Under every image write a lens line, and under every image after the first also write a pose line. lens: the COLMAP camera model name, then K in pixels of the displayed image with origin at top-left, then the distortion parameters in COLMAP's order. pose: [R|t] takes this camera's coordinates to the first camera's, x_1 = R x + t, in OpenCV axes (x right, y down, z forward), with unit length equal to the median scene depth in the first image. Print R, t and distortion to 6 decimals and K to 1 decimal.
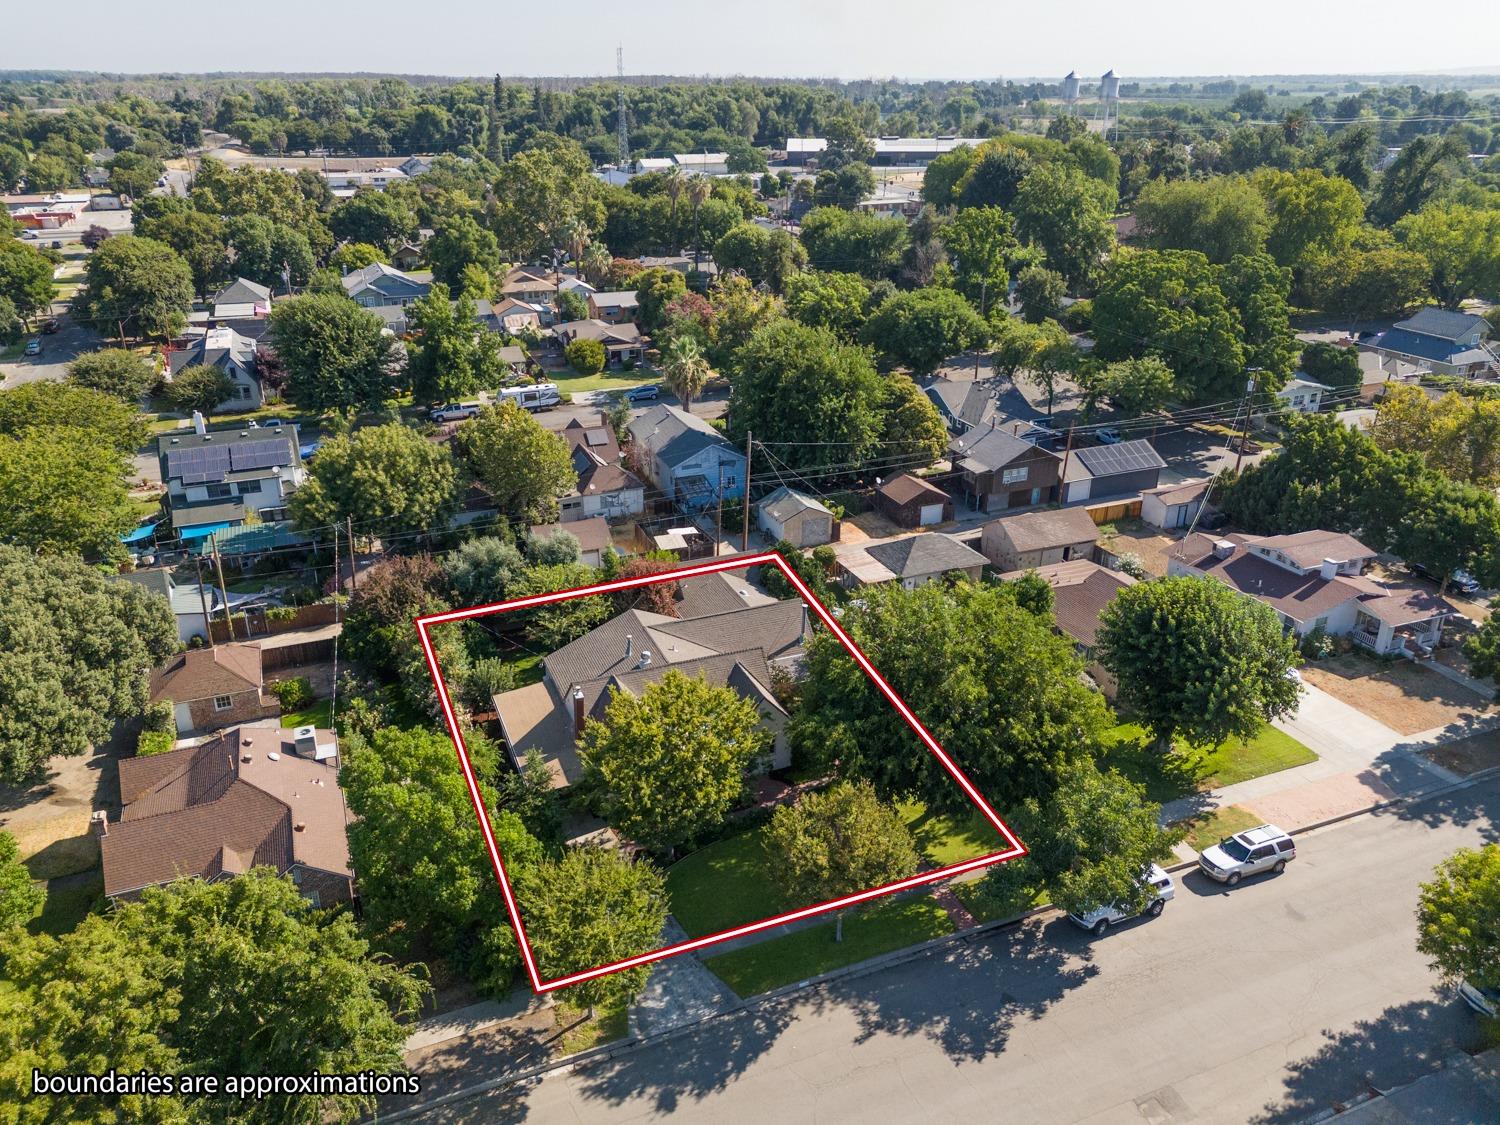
lens RADIAL K [[1106.7, 0, 750.0], [0, 1106.7, 562.5], [0, 0, 1]] dist [0.062073, -0.045644]
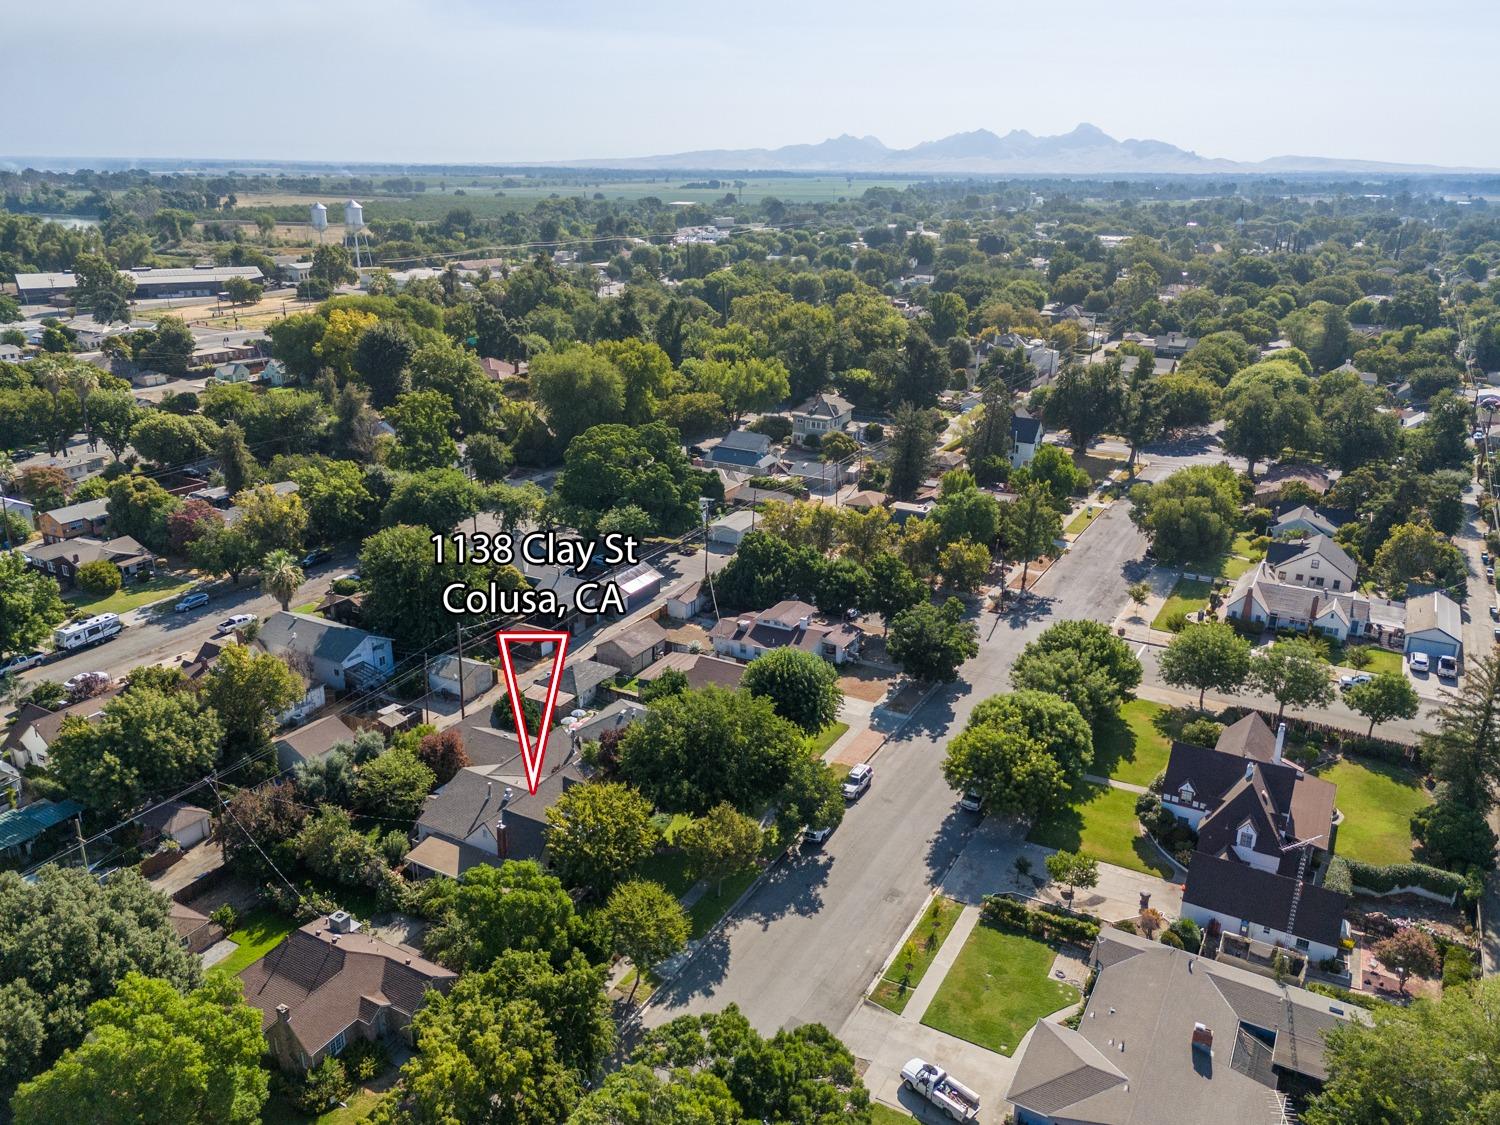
lens RADIAL K [[1106.7, 0, 750.0], [0, 1106.7, 562.5], [0, 0, 1]] dist [0.062073, -0.045644]
pose [[0.786594, -0.202939, 0.583169, -0.544091], [0.241649, 0.970293, 0.011715, -0.128681], [-0.568222, 0.131707, 0.812267, -0.374203]]
